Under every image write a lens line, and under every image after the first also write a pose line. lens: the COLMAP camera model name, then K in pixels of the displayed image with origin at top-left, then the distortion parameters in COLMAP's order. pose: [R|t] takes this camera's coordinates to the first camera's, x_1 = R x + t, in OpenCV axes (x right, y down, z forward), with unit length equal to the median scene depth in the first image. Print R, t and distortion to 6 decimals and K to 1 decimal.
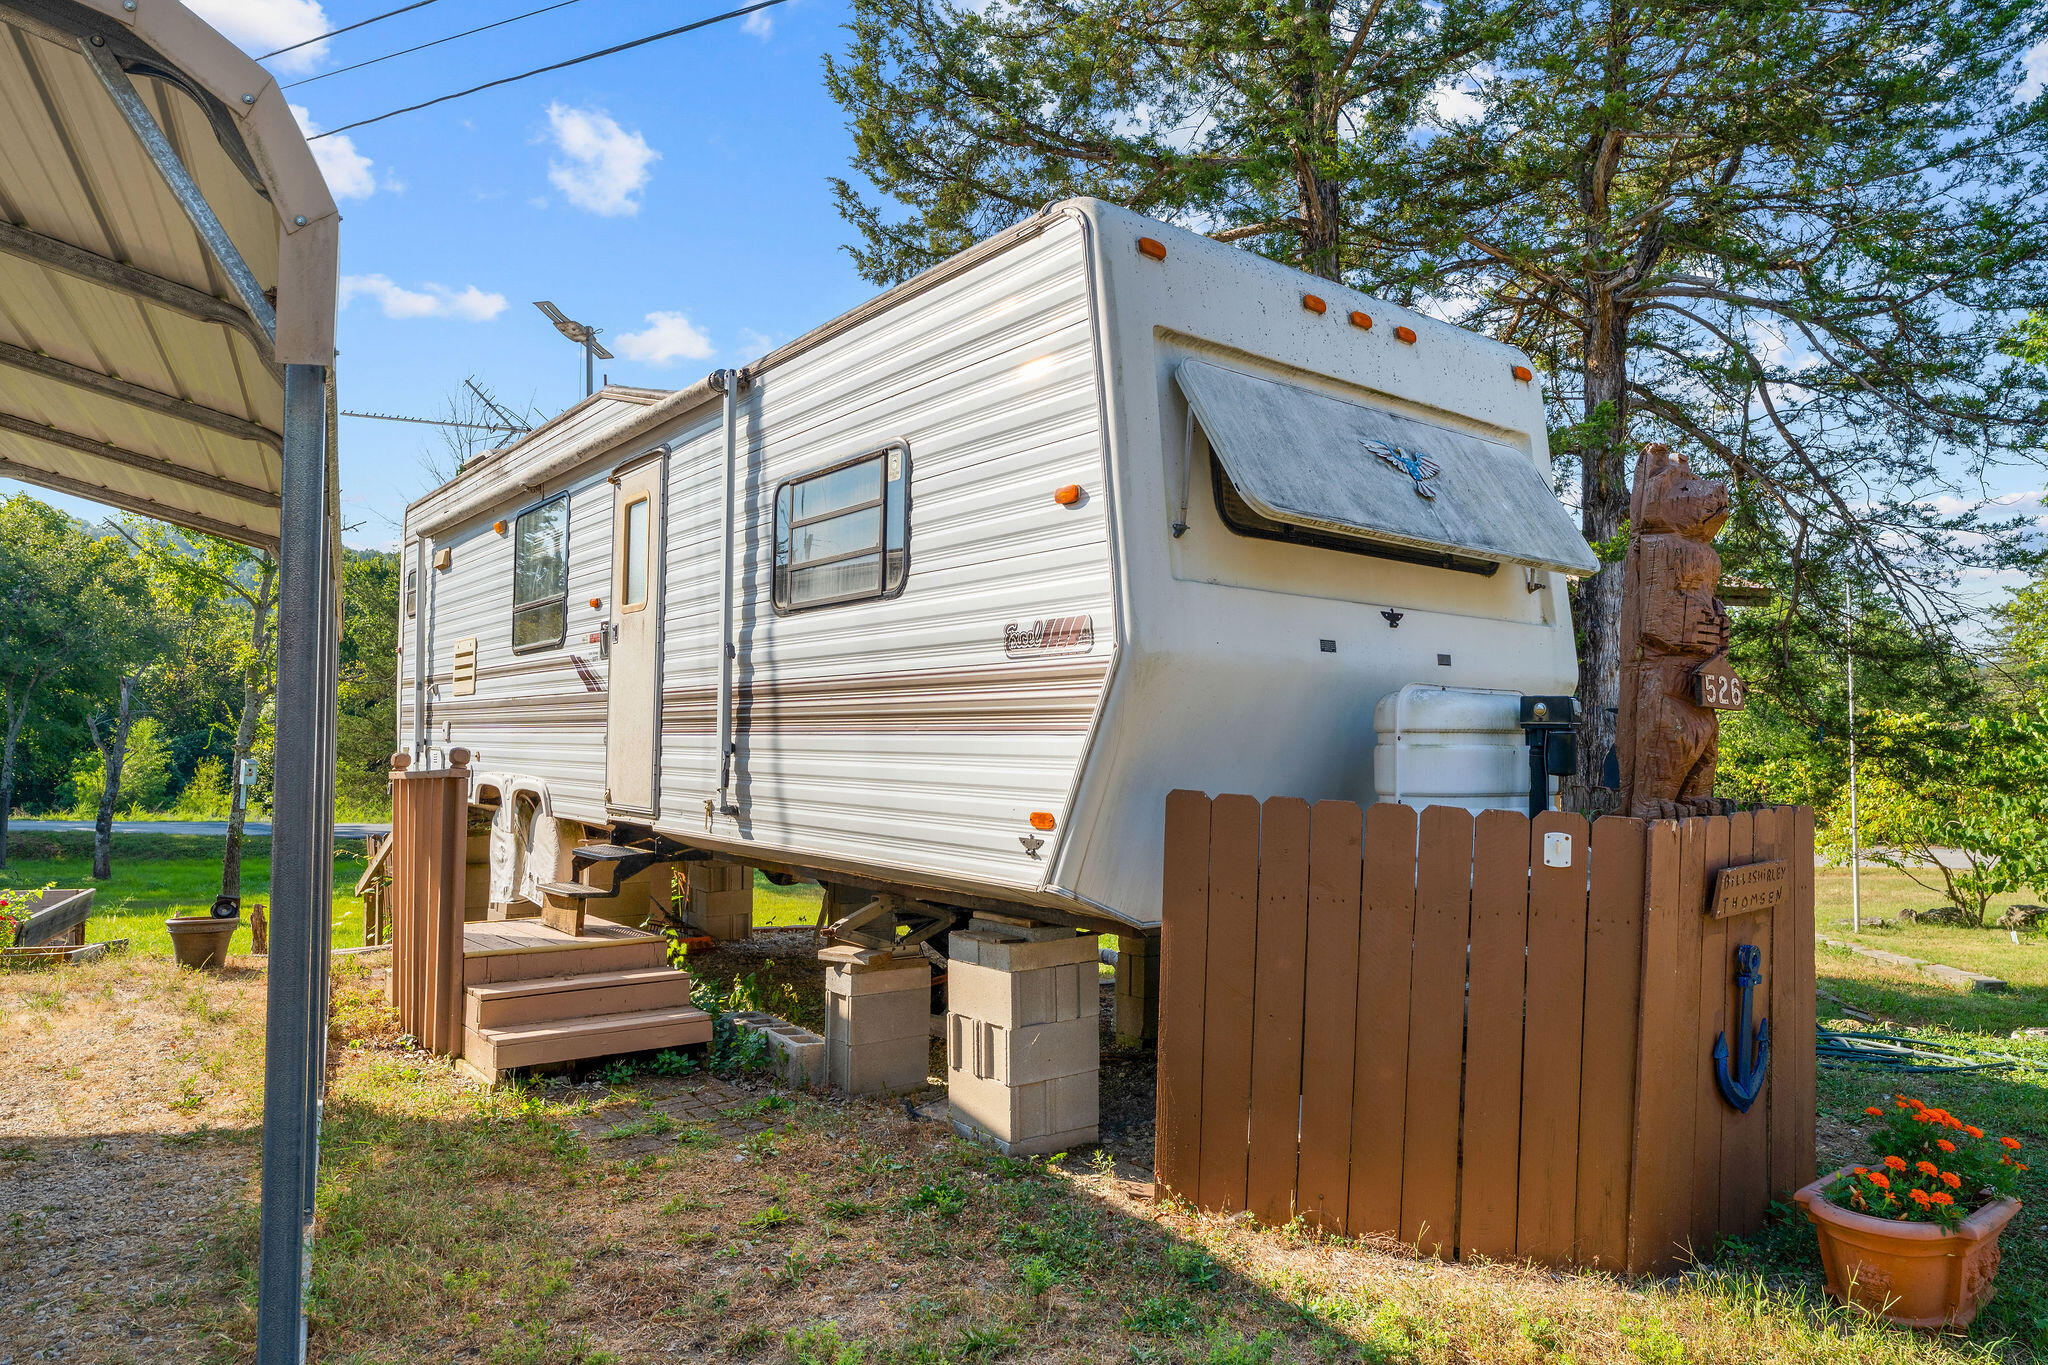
lens RADIAL K [[1327.4, 0, 1010.0], [0, 1327.4, 684.9], [0, 0, 1]] dist [0.011617, 0.002396]
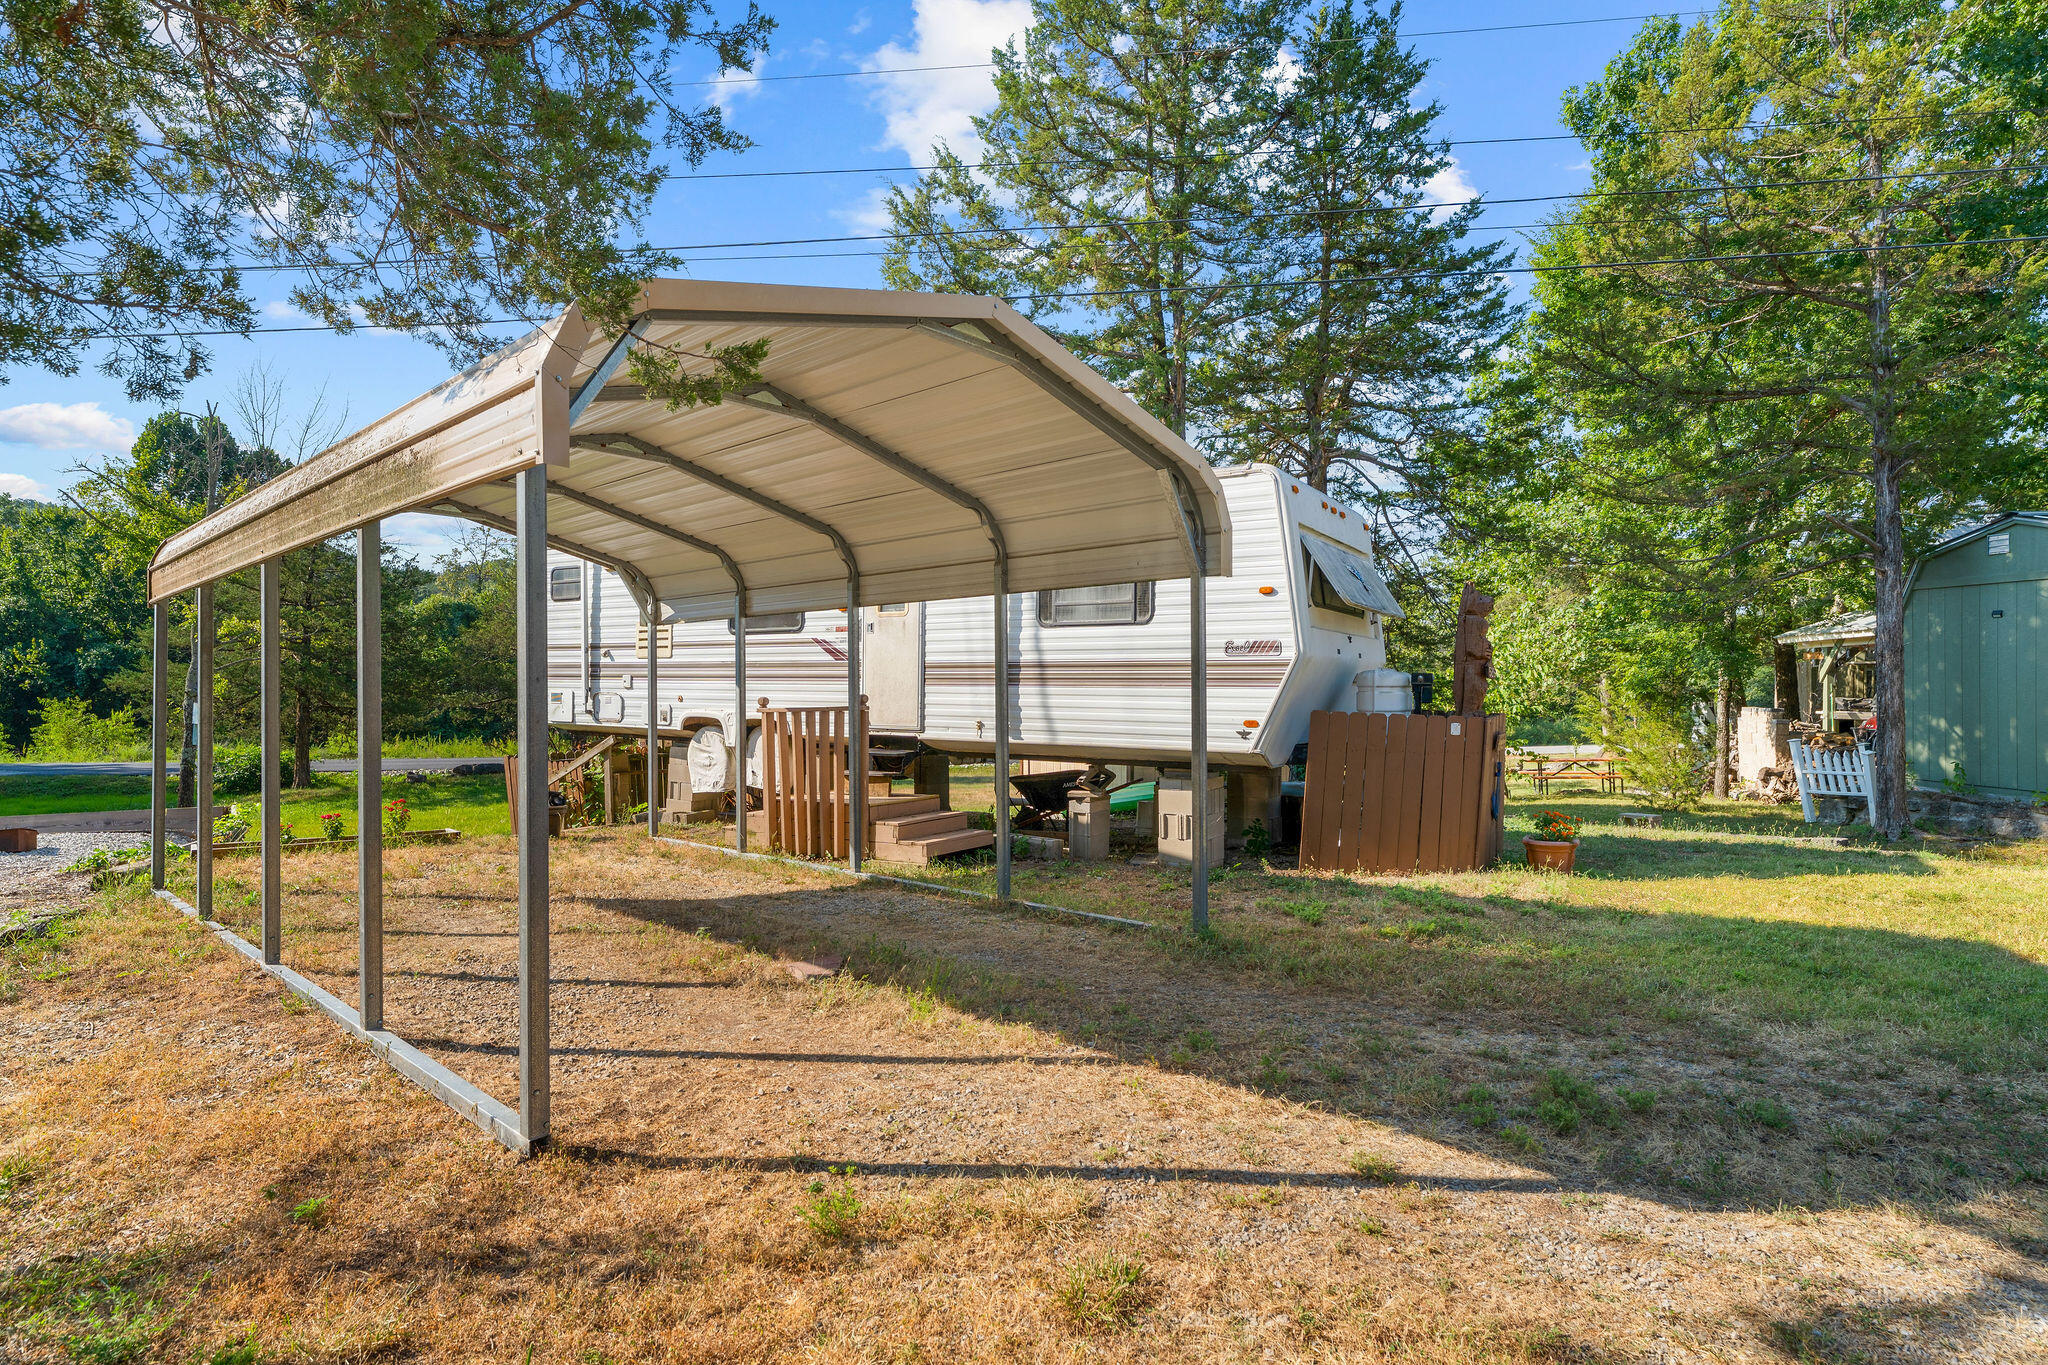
lens RADIAL K [[1055.2, 0, 1030.6], [0, 1055.2, 683.7], [0, 0, 1]] dist [-0.005940, 0.003189]
pose [[0.941821, -0.002762, 0.336102, -0.746191], [-0.012301, 0.999013, 0.042682, -0.035996], [-0.335889, -0.044333, 0.940858, -0.502243]]
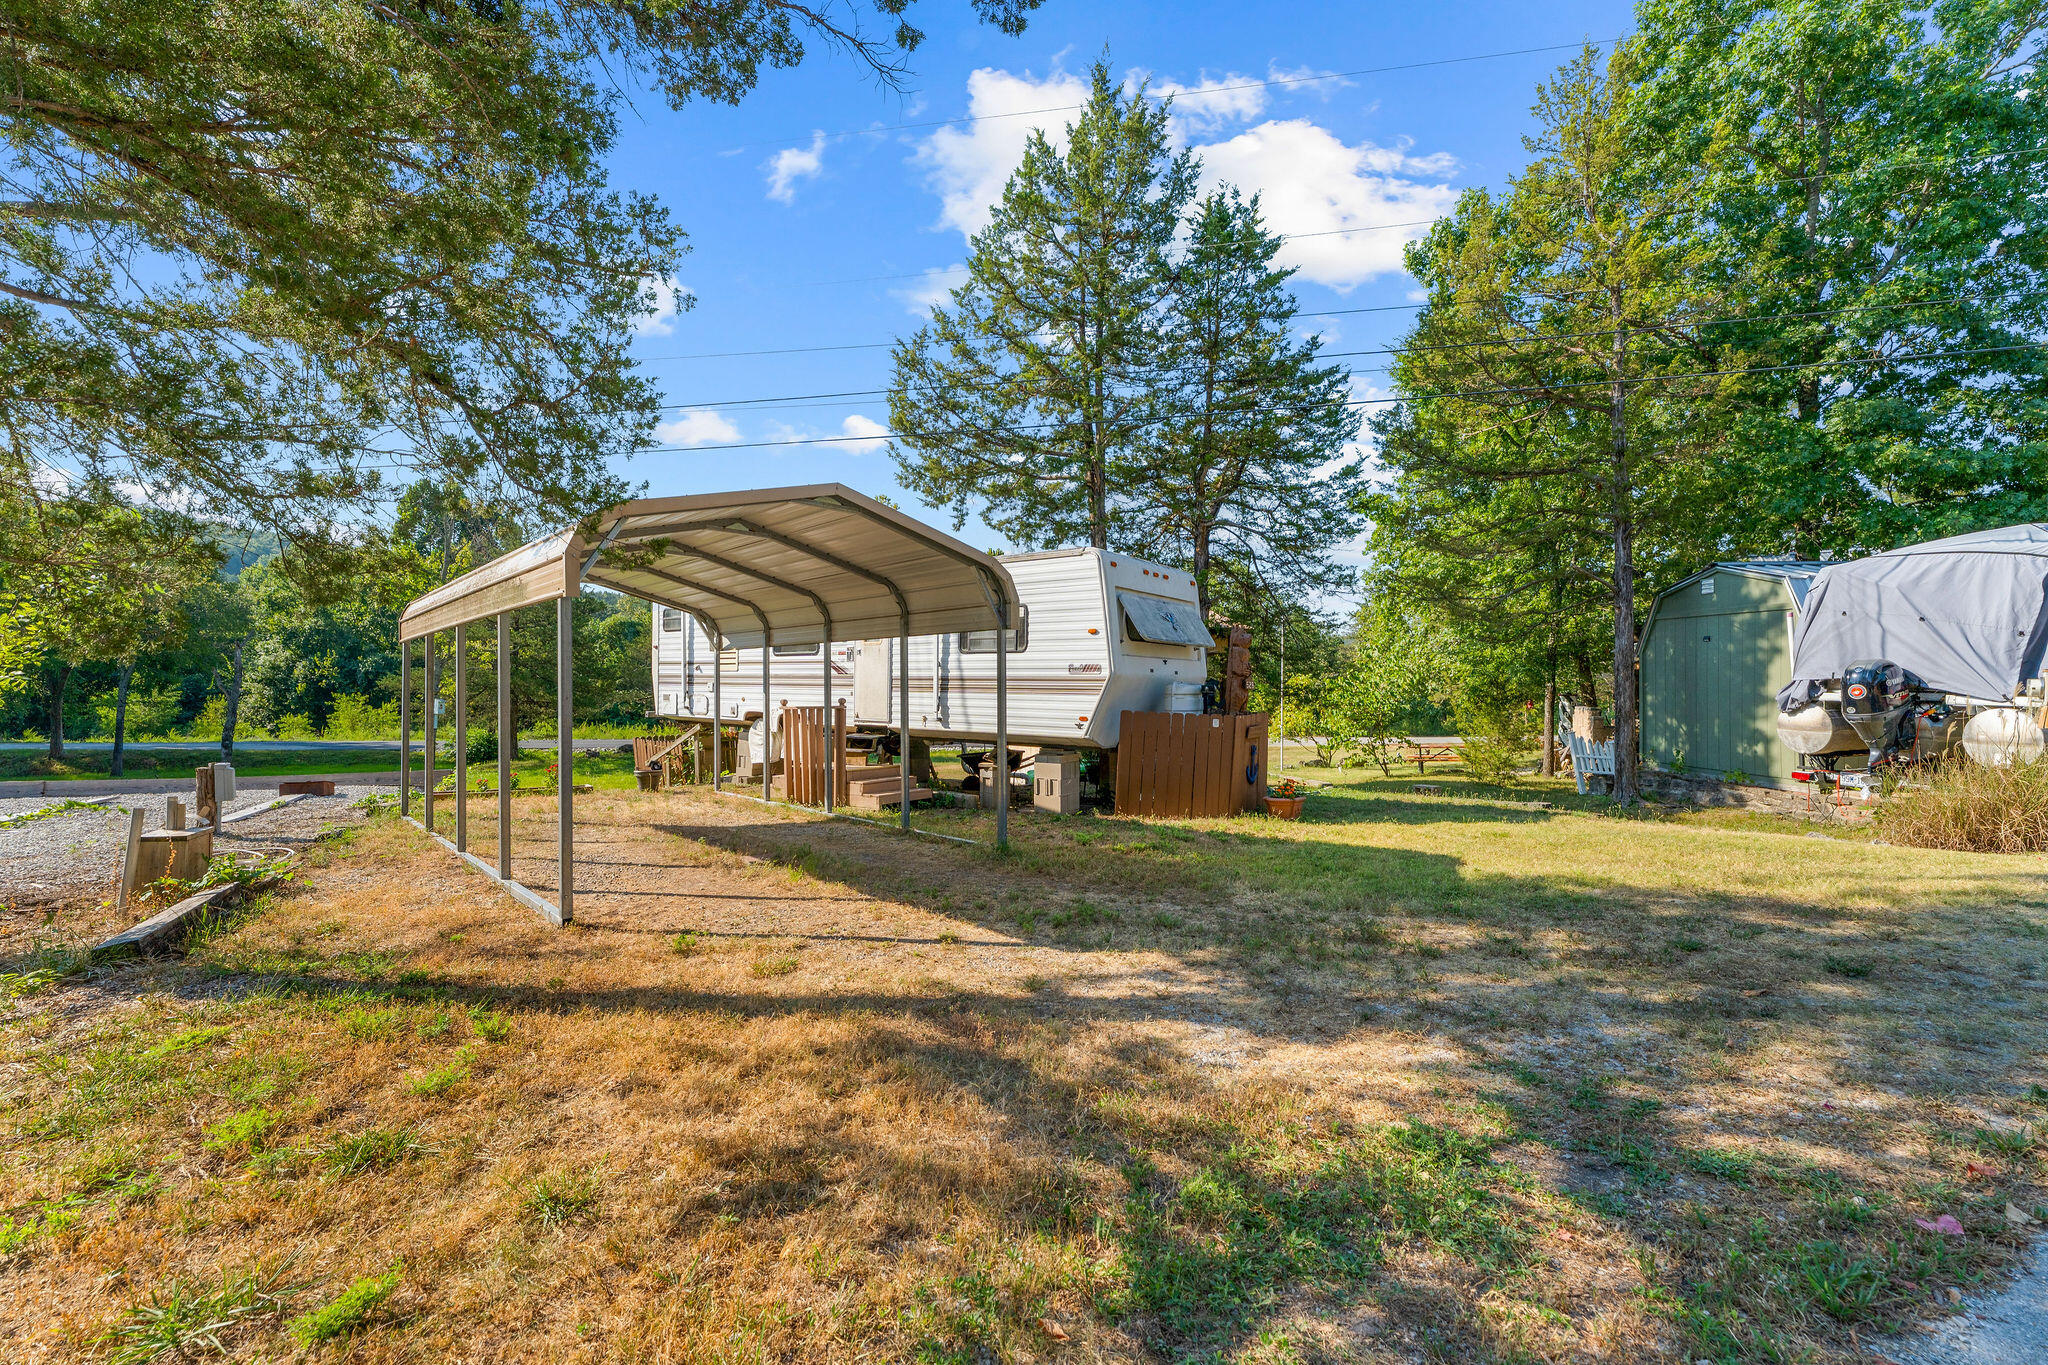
lens RADIAL K [[858.1, 0, 1021.8], [0, 858.1, 683.3], [0, 0, 1]] dist [-0.001168, -0.000429]
pose [[0.965025, -0.000918, 0.262157, -0.569439], [-0.011106, 0.998953, 0.044380, -0.074693], [-0.261923, -0.045740, 0.964004, -0.928306]]
